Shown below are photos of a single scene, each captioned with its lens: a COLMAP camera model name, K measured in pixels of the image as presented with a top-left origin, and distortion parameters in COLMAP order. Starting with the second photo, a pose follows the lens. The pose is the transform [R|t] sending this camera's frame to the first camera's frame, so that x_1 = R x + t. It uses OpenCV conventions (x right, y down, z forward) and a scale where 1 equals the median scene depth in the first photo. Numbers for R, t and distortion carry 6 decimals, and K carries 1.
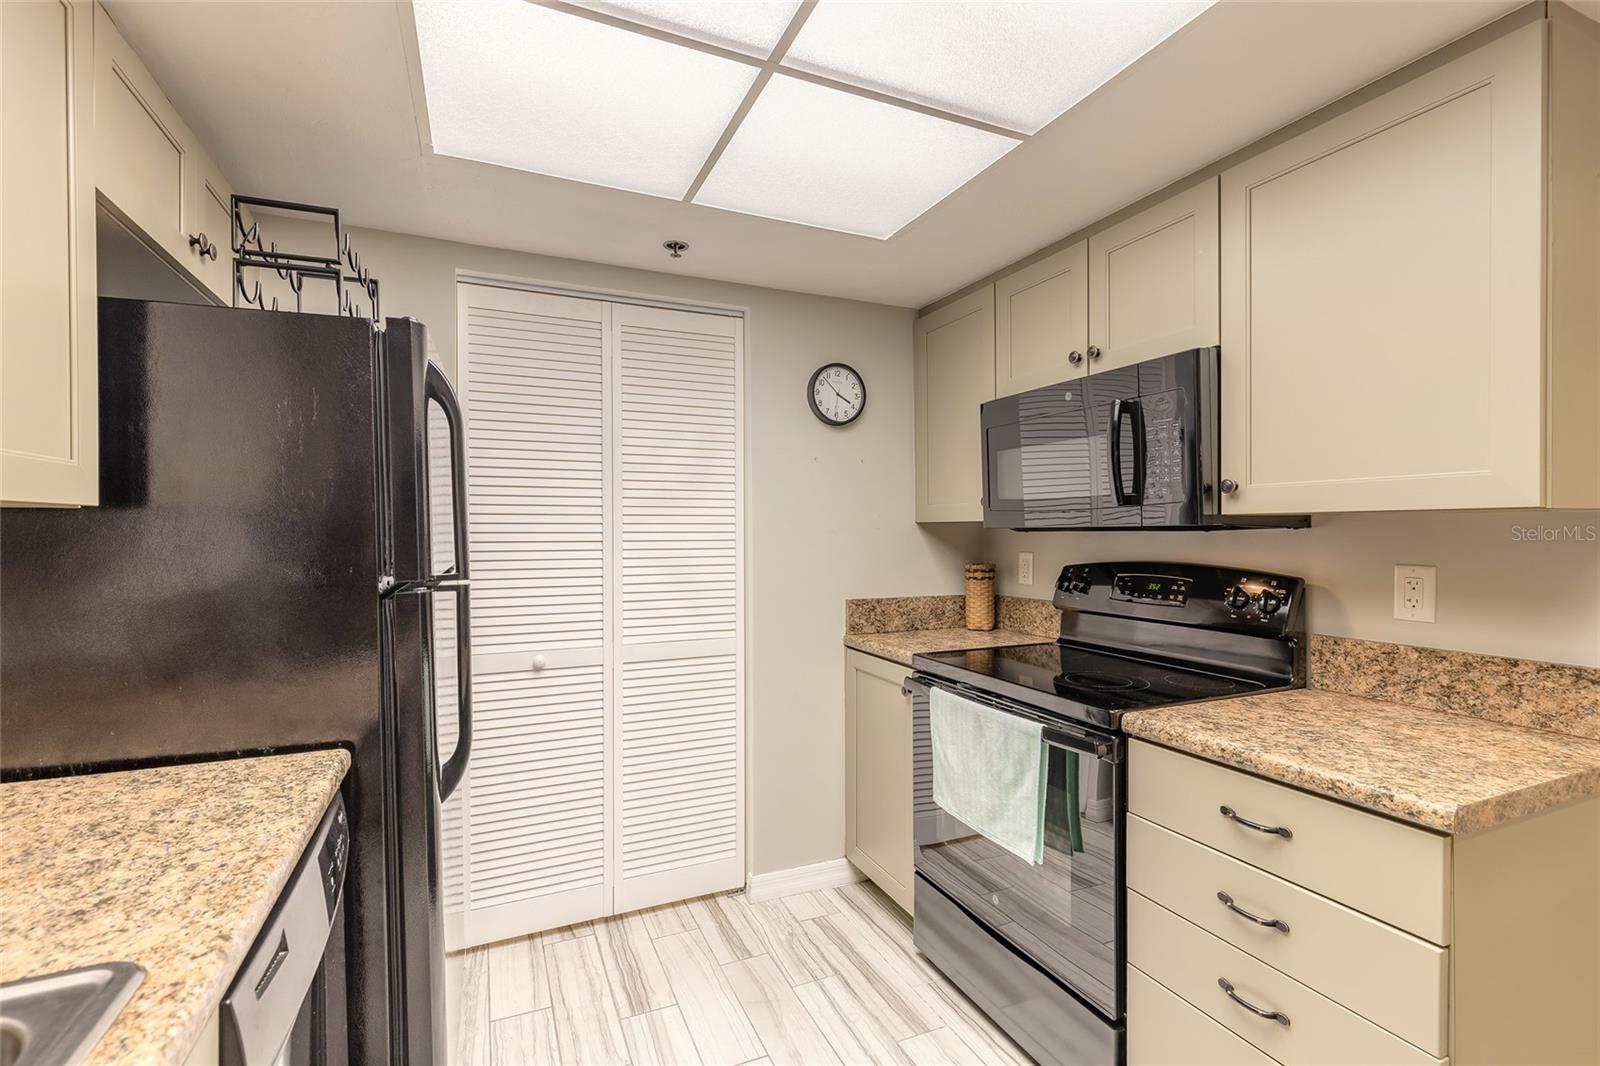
lens RADIAL K [[715.9, 0, 802.7], [0, 715.9, 538.4], [0, 0, 1]] dist [0.006809, -0.001963]
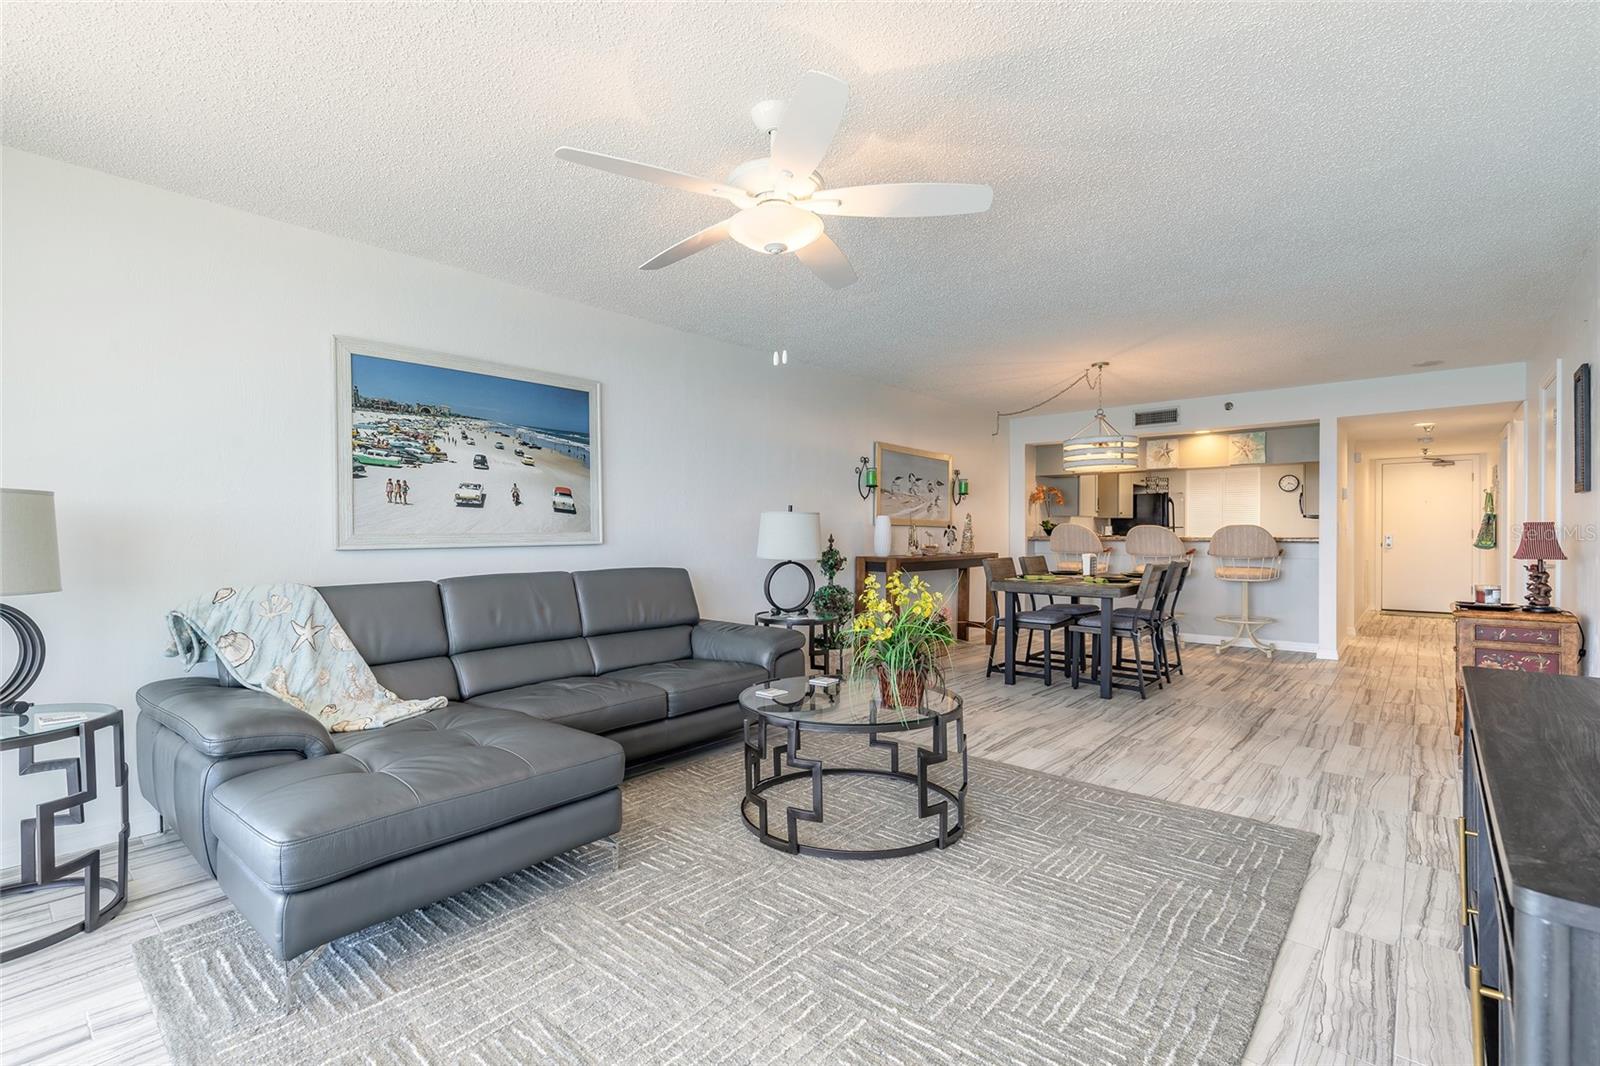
lens RADIAL K [[715.9, 0, 805.8], [0, 715.9, 535.7], [0, 0, 1]] dist [0.006809, -0.001963]
pose [[0.421617, 0.008992, -0.906729, 4.543971], [-0.006080, 0.999956, 0.007089, 0.117186], [0.906753, 0.002525, 0.421654, -5.431309]]
